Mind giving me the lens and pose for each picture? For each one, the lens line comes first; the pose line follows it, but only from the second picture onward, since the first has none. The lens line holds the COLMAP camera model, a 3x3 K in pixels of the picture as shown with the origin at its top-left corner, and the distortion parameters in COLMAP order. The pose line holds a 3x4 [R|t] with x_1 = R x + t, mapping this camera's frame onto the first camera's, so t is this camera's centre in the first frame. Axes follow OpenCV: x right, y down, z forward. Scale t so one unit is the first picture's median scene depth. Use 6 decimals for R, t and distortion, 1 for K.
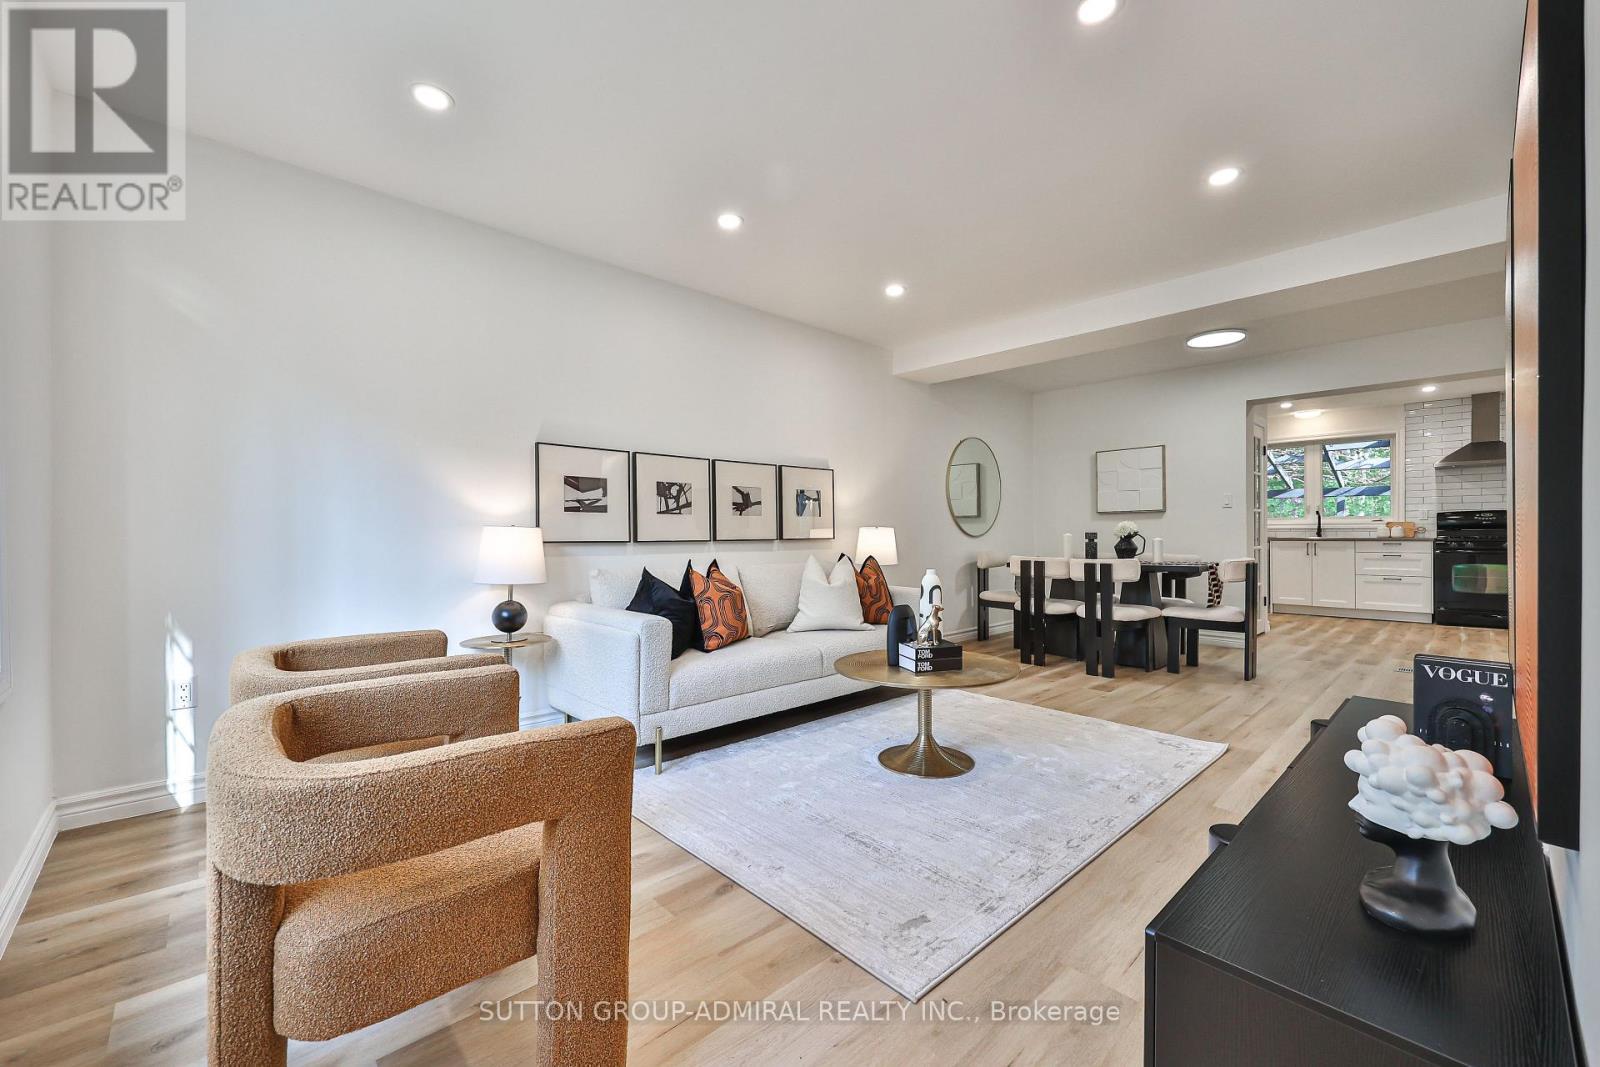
lens RADIAL K [[641.8, 0, 800.0], [0, 641.8, 533.5], [0, 0, 1]] dist [-0.000179, 0.000094]
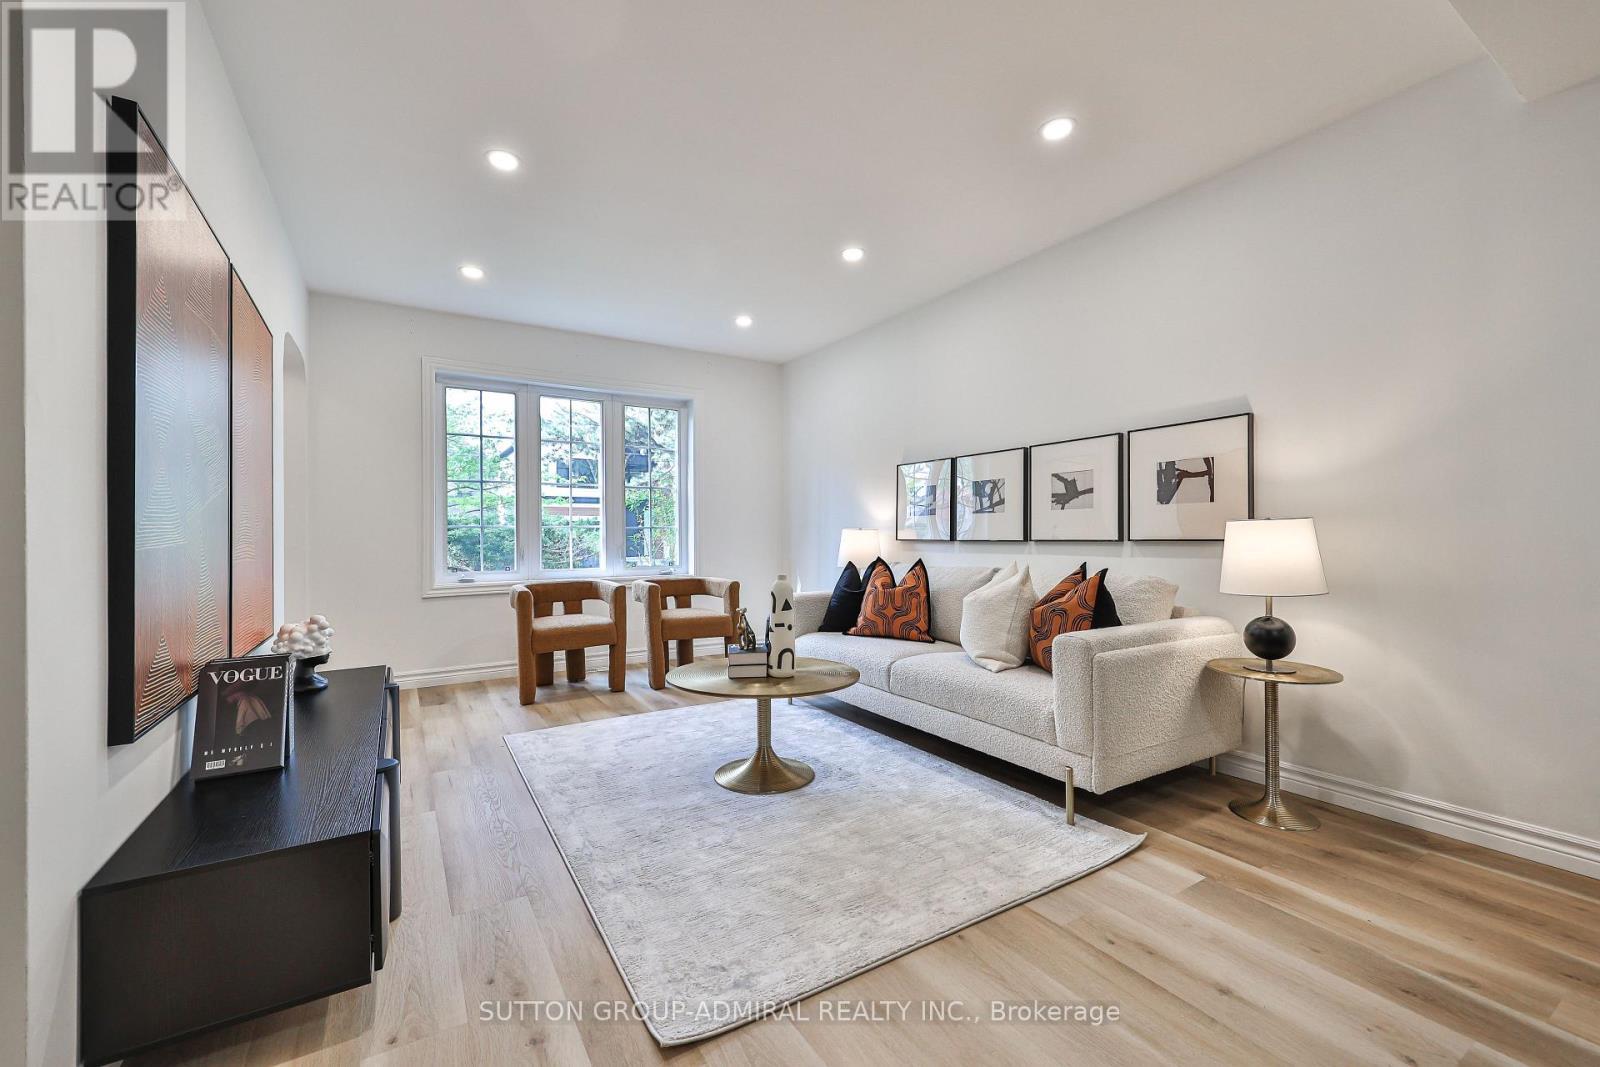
lens RADIAL K [[663.4, 0, 800.0], [0, 663.4, 533.5], [0, 0, 1]] dist [0.001922, 0.000536]
pose [[-0.203004, 0.001410, -0.979177, 0.602797], [0.008801, 0.999961, -0.000385, -0.000743], [0.979138, -0.008695, -0.203009, 0.662188]]
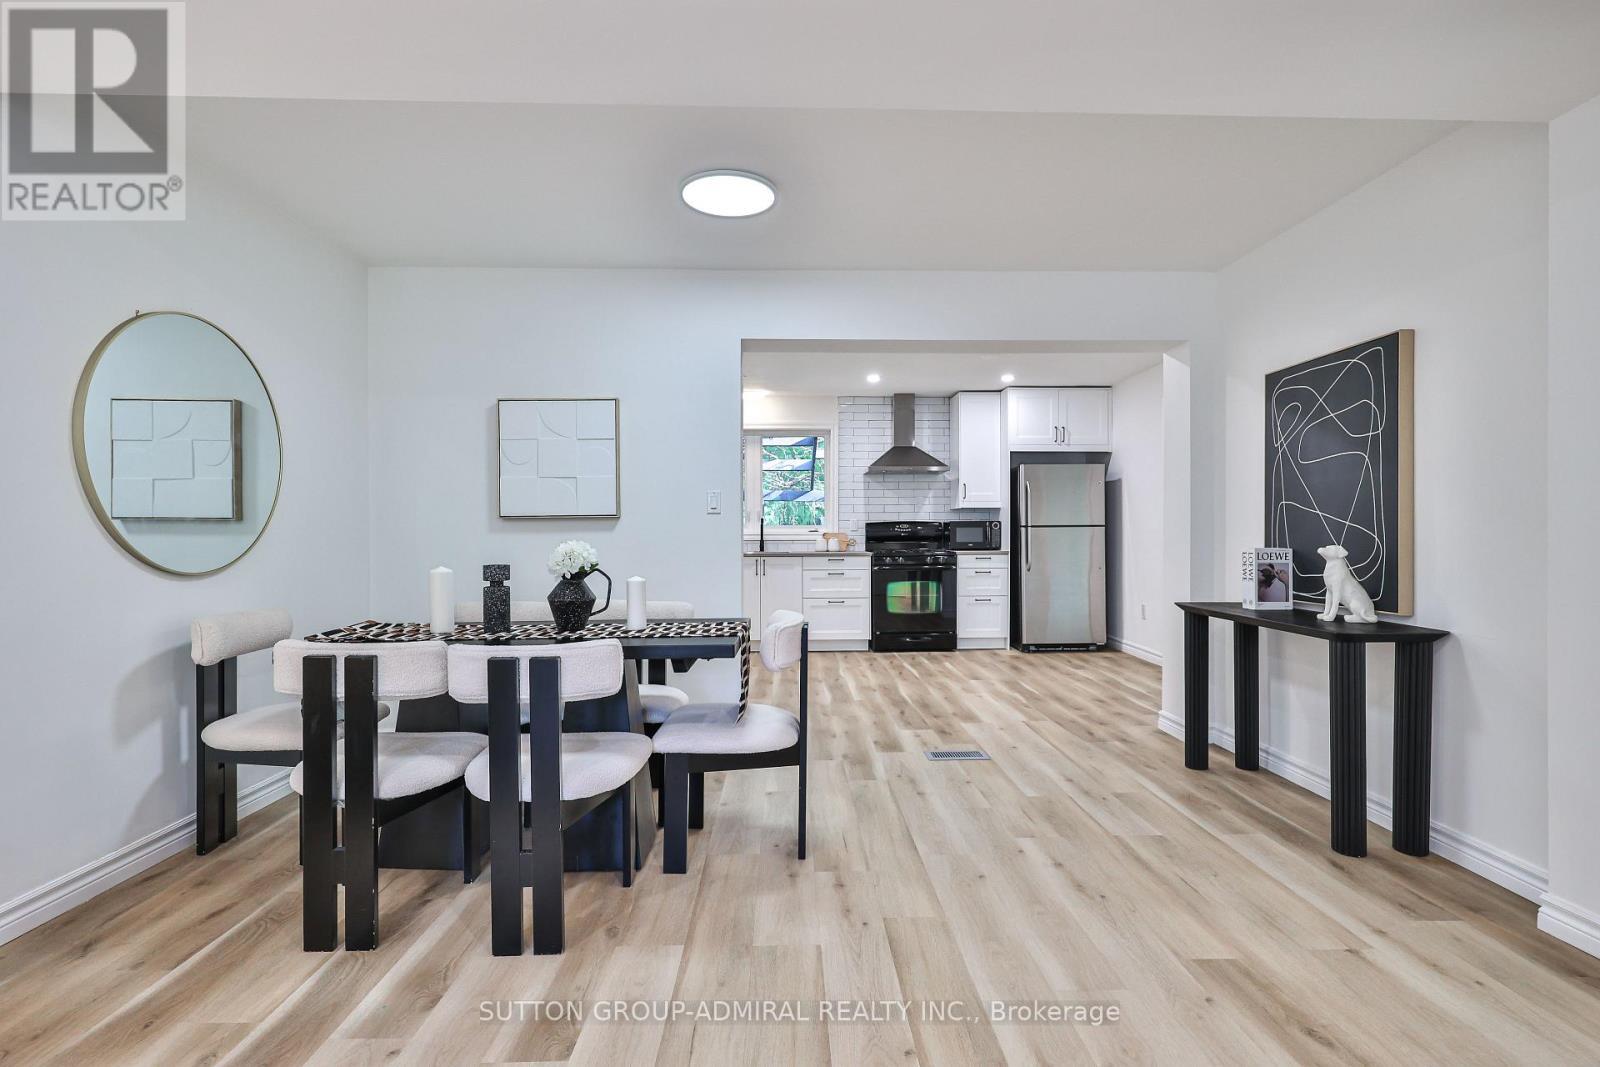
lens RADIAL K [[765.7, 0, 800.0], [0, 765.7, 533.5], [0, 0, 1]] dist [-0.001544, -0.000059]
pose [[0.671772, 0.001691, 0.740756, 0.204278], [-0.000600, 0.999998, -0.001739, -0.022159], [-0.740757, 0.000724, 0.671772, 0.492081]]
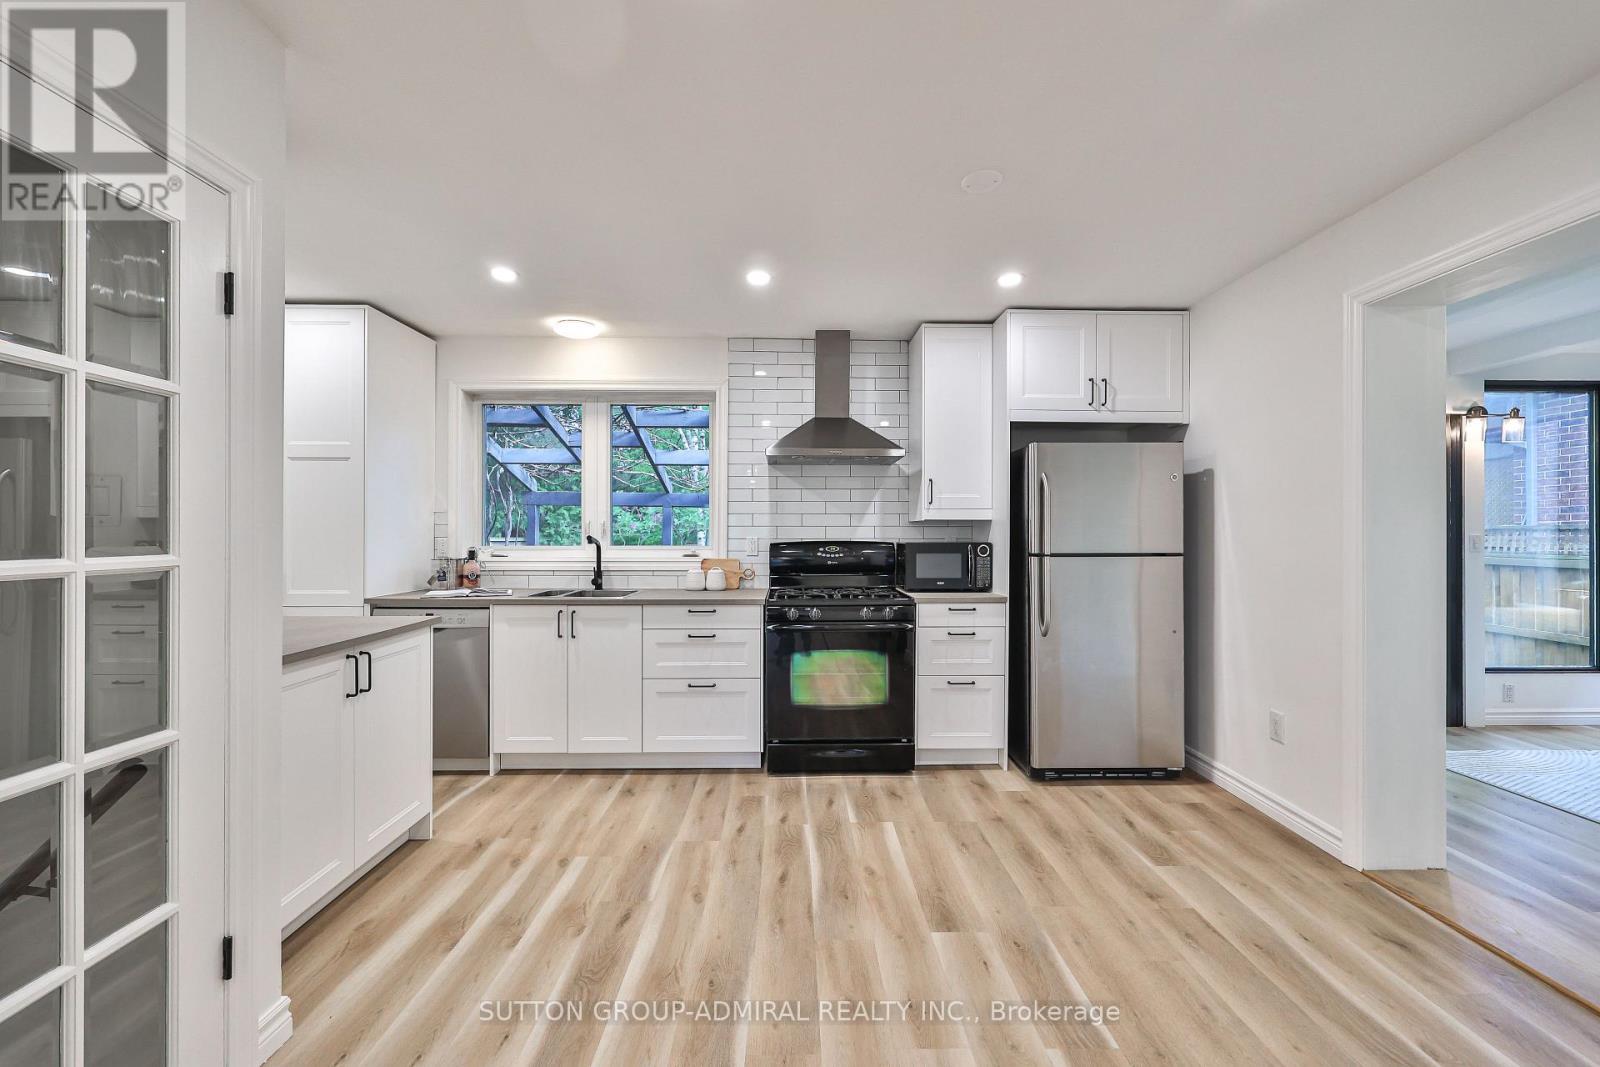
lens RADIAL K [[641.8, 0, 800.0], [0, 641.8, 533.5], [0, 0, 1]] dist [-0.000179, 0.000094]
pose [[0.677209, 0.005818, 0.735767, 0.840753], [-0.006345, 0.999978, -0.002067, -0.054897], [-0.735763, -0.003269, 0.677231, 0.845486]]
